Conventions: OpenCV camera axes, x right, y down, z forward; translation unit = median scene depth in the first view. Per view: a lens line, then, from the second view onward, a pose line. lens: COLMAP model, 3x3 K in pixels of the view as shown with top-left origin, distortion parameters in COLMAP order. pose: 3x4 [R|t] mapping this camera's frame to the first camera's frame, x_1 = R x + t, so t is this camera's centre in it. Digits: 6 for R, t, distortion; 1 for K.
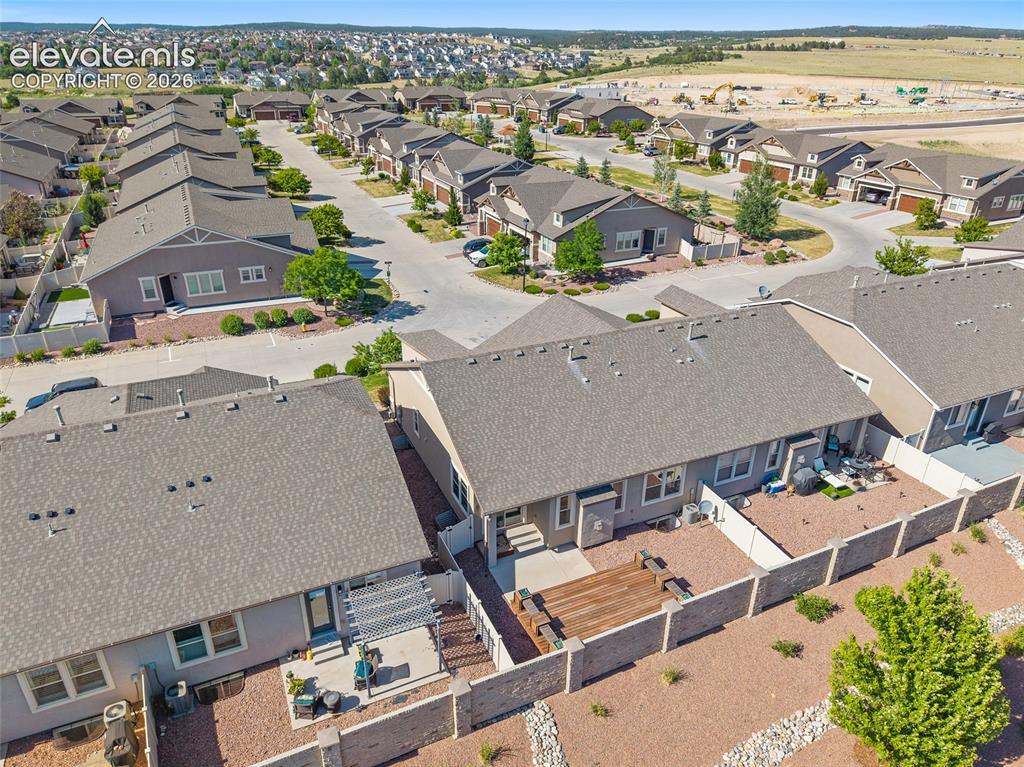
lens RADIAL K [[682.5, 0, 512.0], [0, 682.5, 383.5], [0, 0, 1]] dist [0.035908, -0.045131]
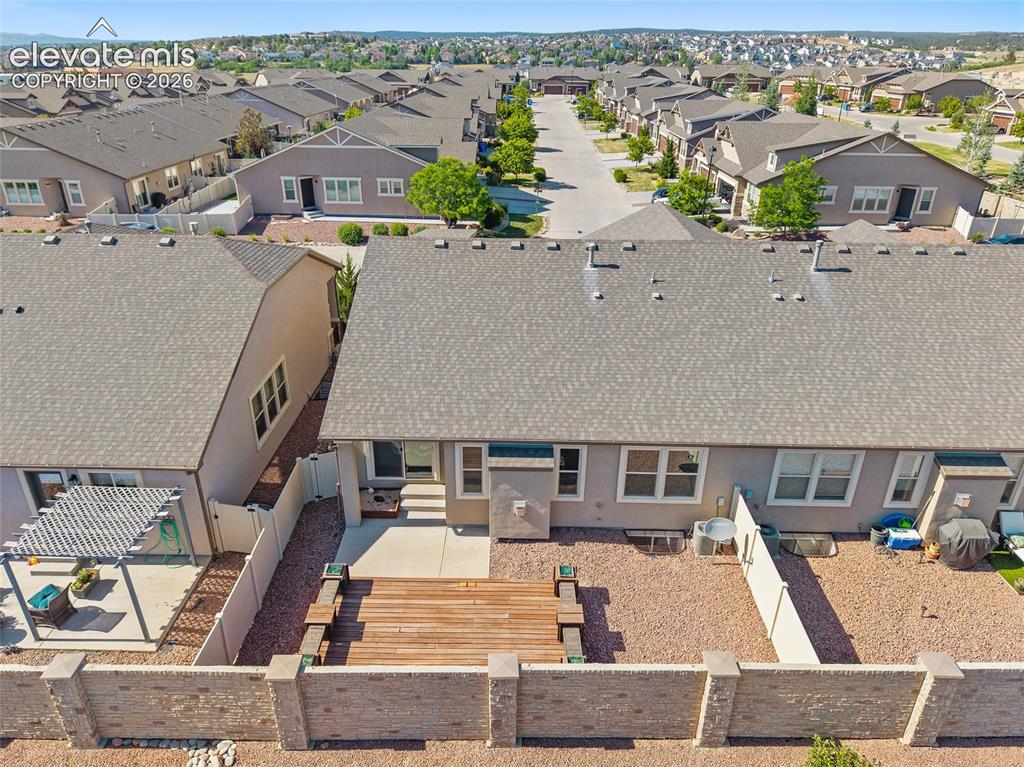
lens RADIAL K [[682.5, 0, 512.0], [0, 682.5, 383.5], [0, 0, 1]] dist [0.035908, -0.045131]
pose [[0.904238, 0.183180, -0.385745, 0.150409], [-0.185456, 0.982142, 0.031660, 0.035606], [0.384656, 0.042910, 0.922062, 0.191062]]
